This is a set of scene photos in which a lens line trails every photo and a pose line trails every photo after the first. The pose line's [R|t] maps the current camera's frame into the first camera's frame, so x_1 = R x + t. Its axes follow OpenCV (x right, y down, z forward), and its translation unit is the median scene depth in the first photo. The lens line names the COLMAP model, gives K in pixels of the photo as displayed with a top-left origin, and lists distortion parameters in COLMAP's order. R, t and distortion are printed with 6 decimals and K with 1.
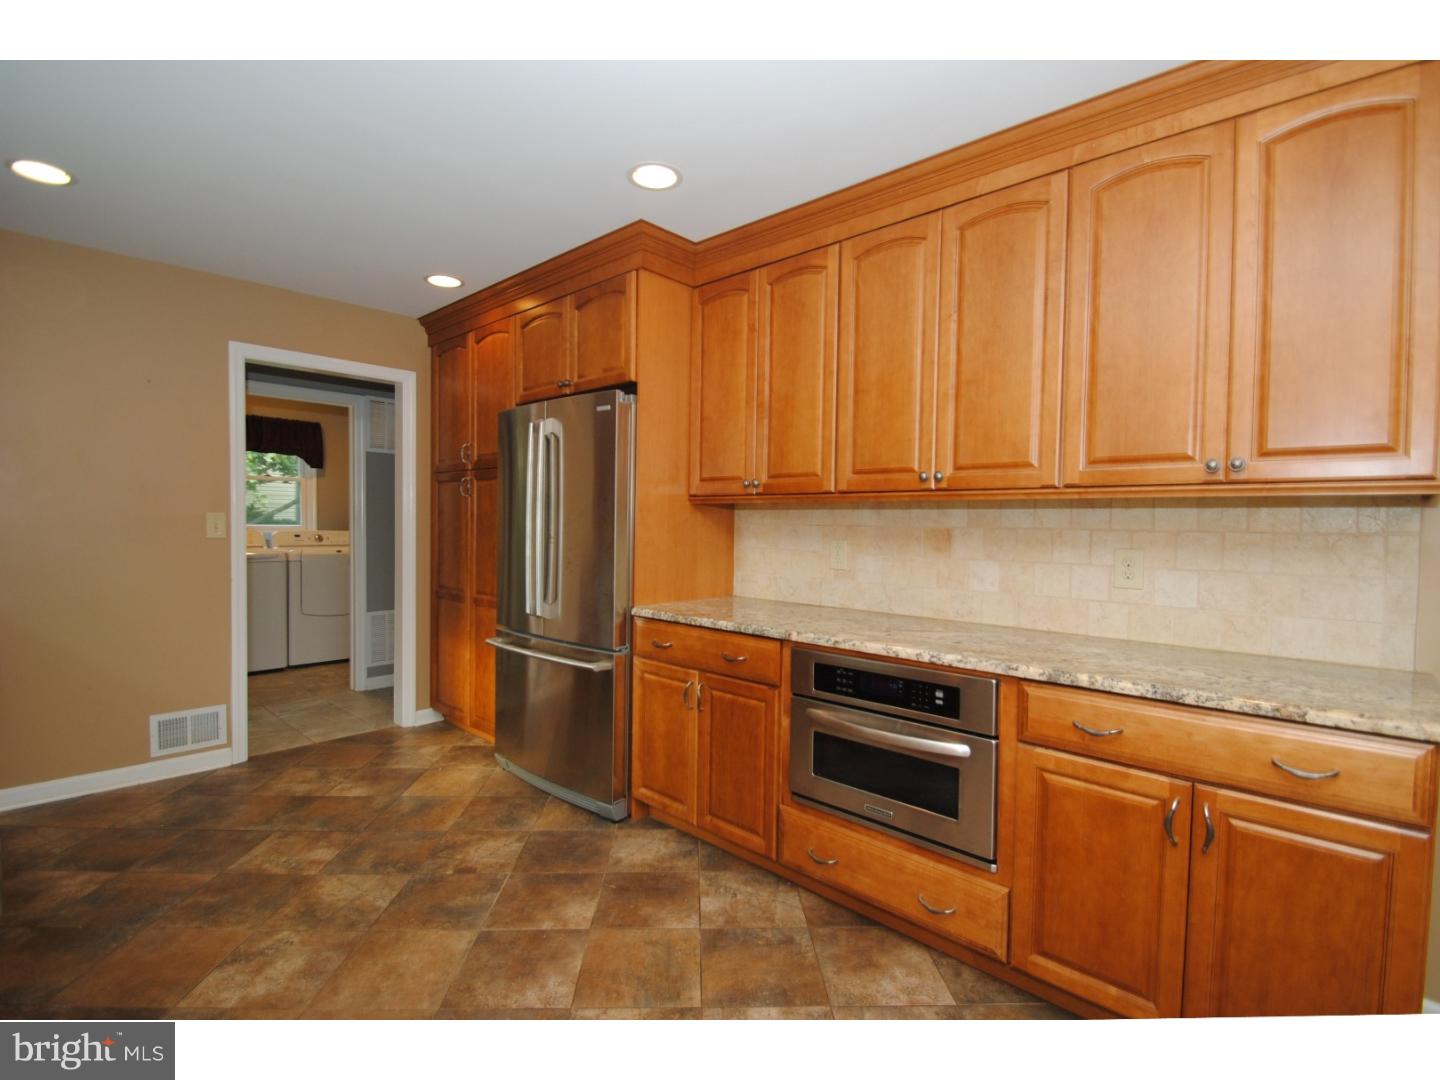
lens RADIAL K [[665.5, 0, 728.8], [0, 665.5, 532.1], [0, 0, 1]] dist [-0.006815, -0.001982]
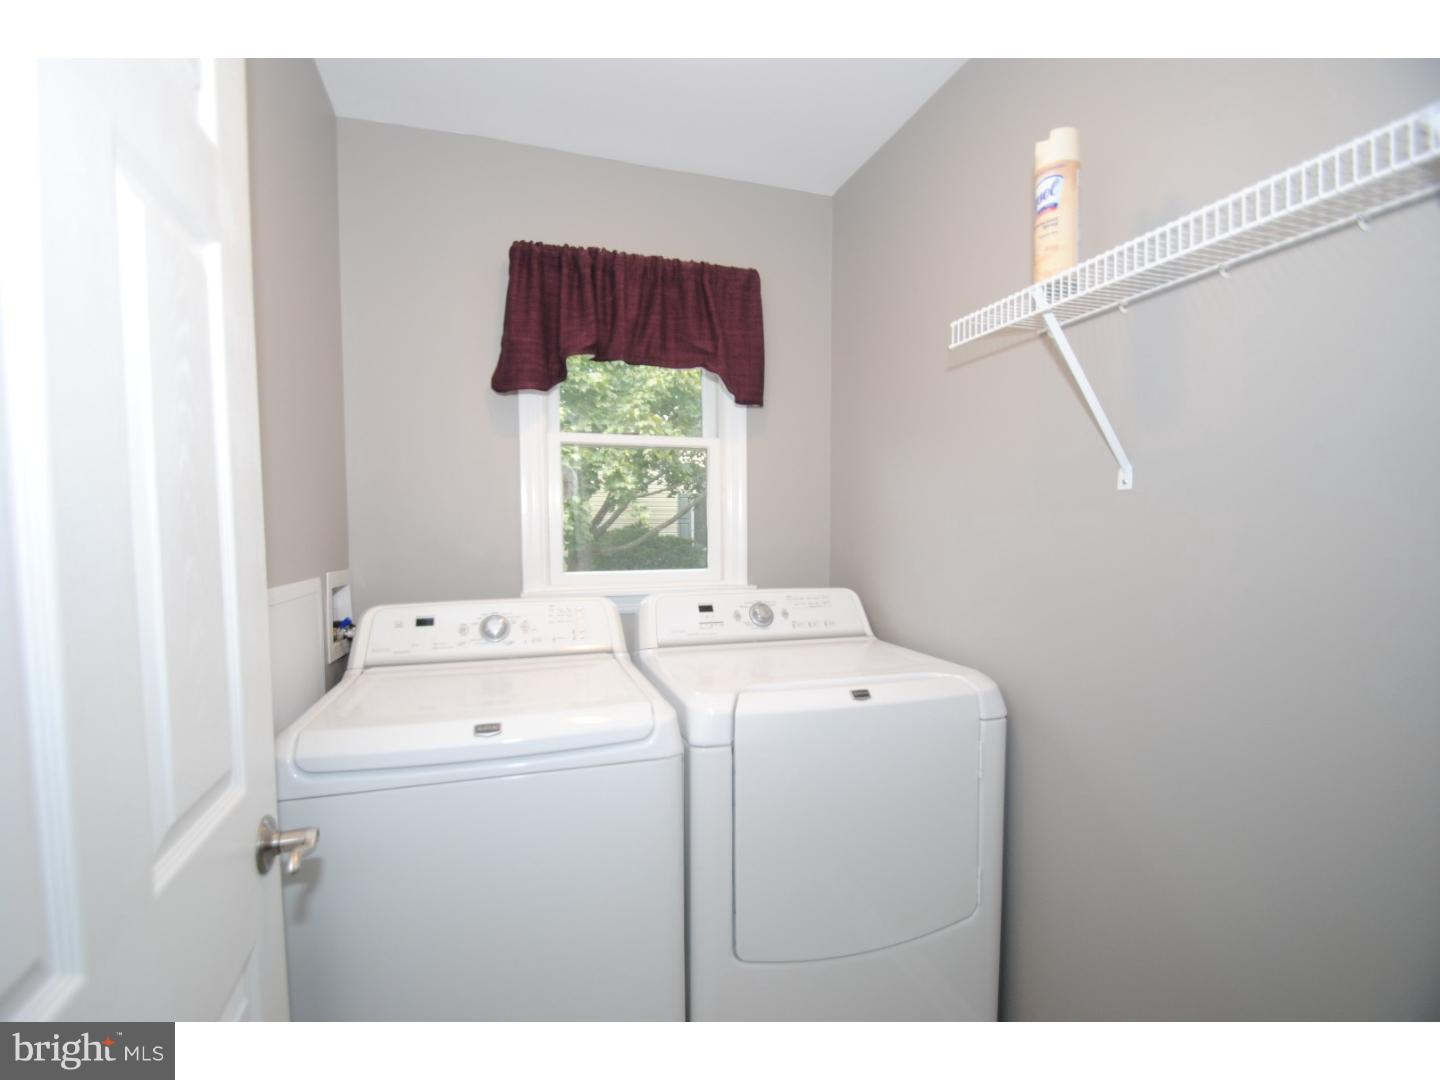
lens RADIAL K [[657.3, 0, 717.3], [0, 657.3, 541.7], [0, 0, 1]] dist [-0.003571, 0.000444]
pose [[0.870361, -0.004066, -0.492397, -0.472124], [0.002963, 0.999991, -0.003019, -0.025303], [0.492405, 0.001169, 0.870365, 0.700868]]
